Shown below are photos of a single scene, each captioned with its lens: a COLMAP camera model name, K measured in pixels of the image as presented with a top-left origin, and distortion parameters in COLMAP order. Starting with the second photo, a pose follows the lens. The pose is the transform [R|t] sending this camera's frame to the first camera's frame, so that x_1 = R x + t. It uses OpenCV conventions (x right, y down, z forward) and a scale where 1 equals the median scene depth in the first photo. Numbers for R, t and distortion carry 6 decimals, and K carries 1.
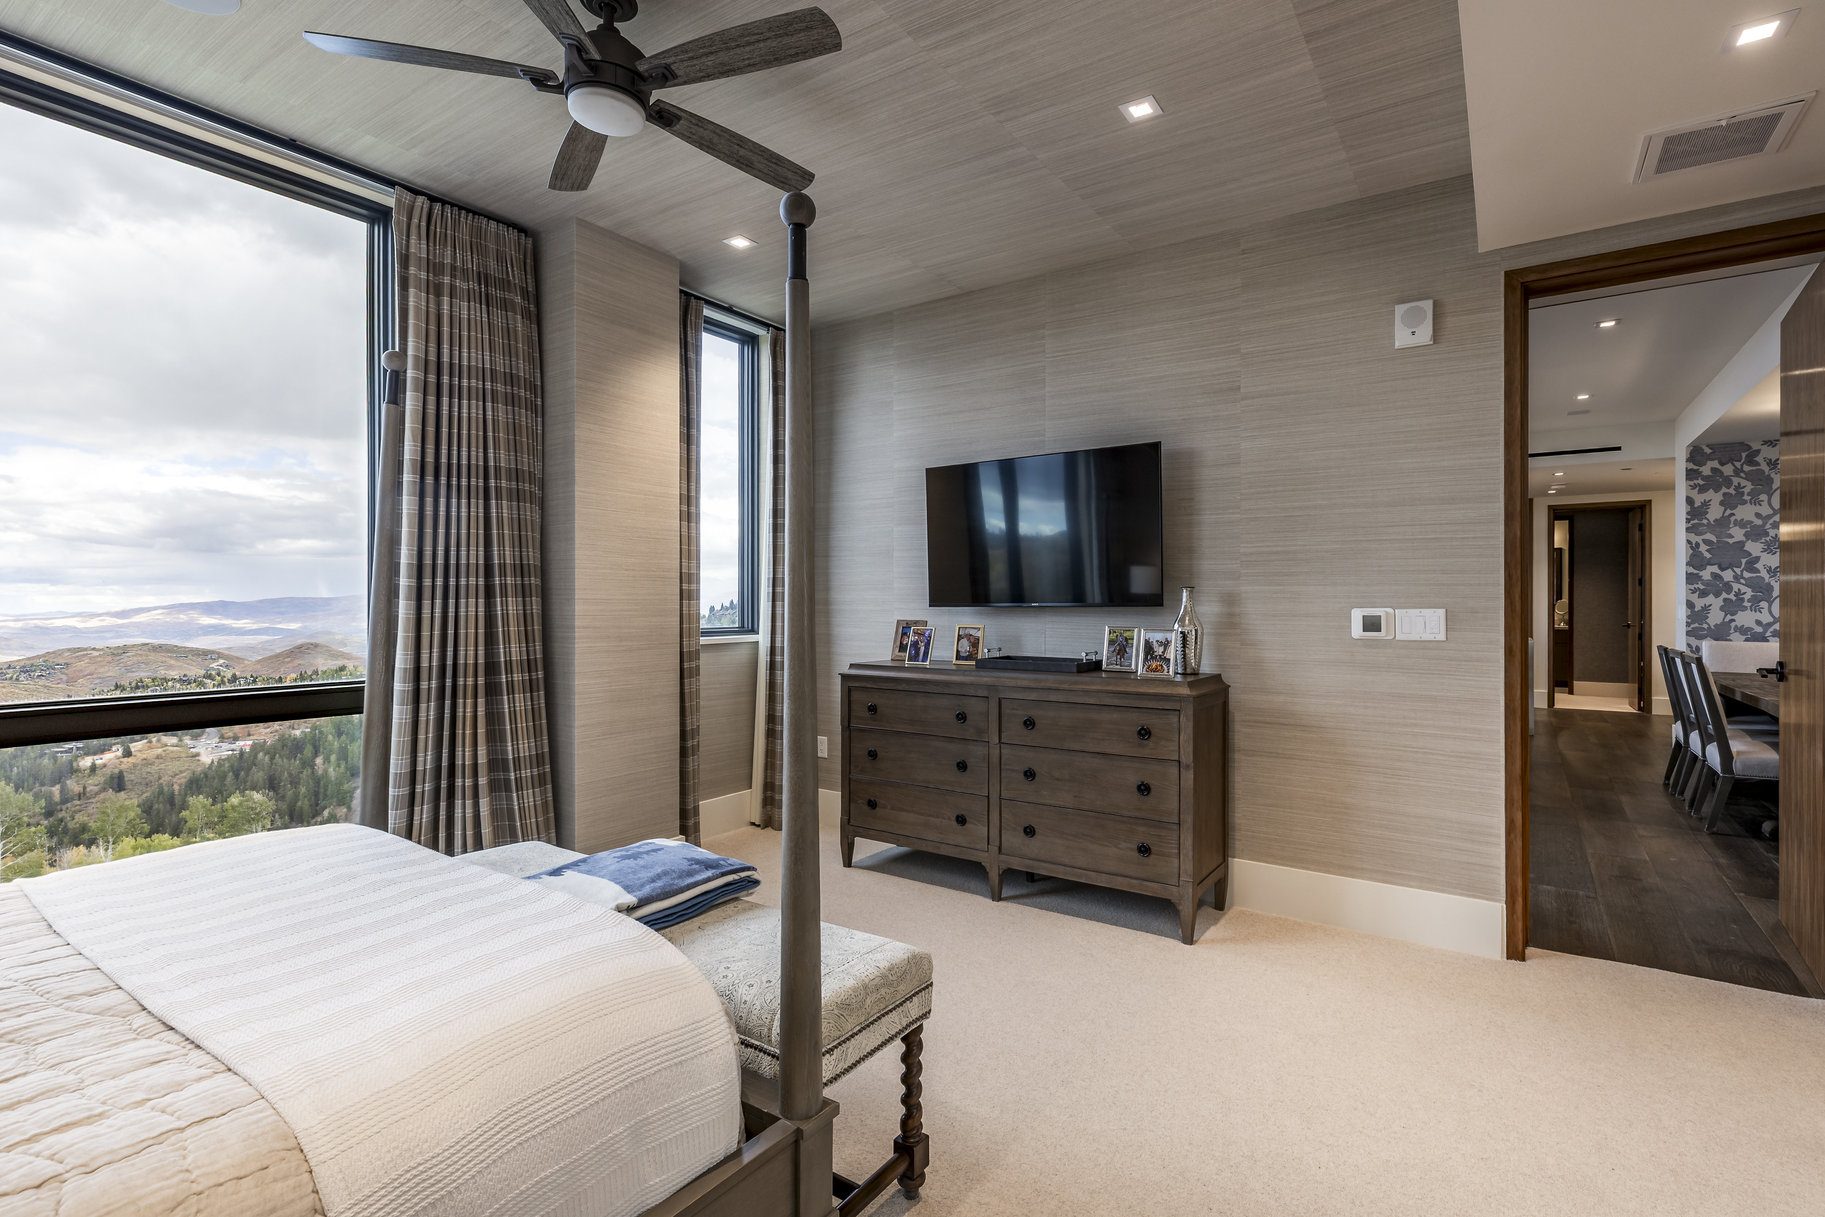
lens RADIAL K [[828.1, 0, 918.1], [0, 828.1, 605.5], [0, 0, 1]] dist [0.004307, 0.000554]
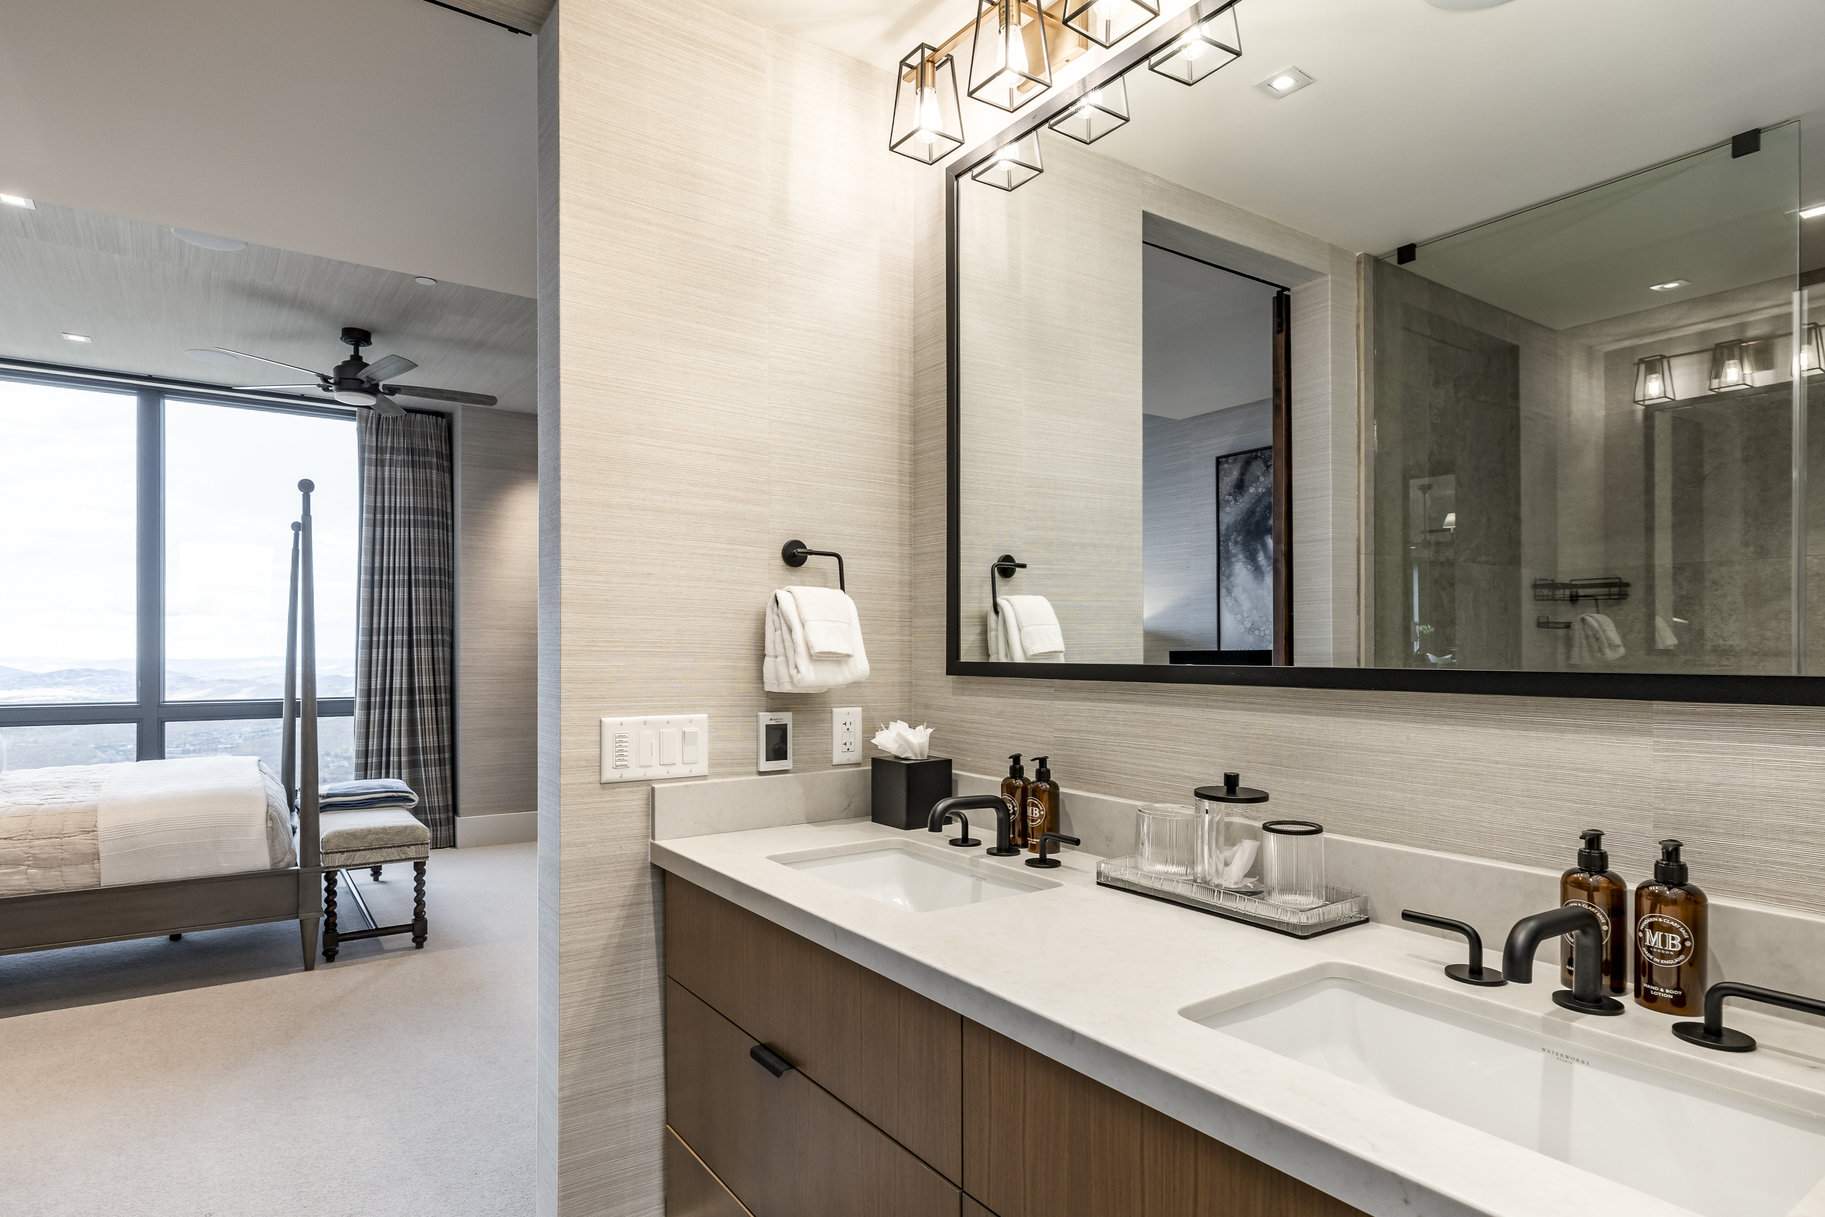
lens RADIAL K [[977.0, 0, 891.8], [0, 977.0, 651.3], [0, 0, 1]] dist [0.001316, 0.000365]
pose [[0.929641, 0.005357, -0.368428, 1.102822], [-0.004194, 0.999983, 0.003957, -0.014138], [0.368443, -0.002133, 0.929648, -0.451966]]
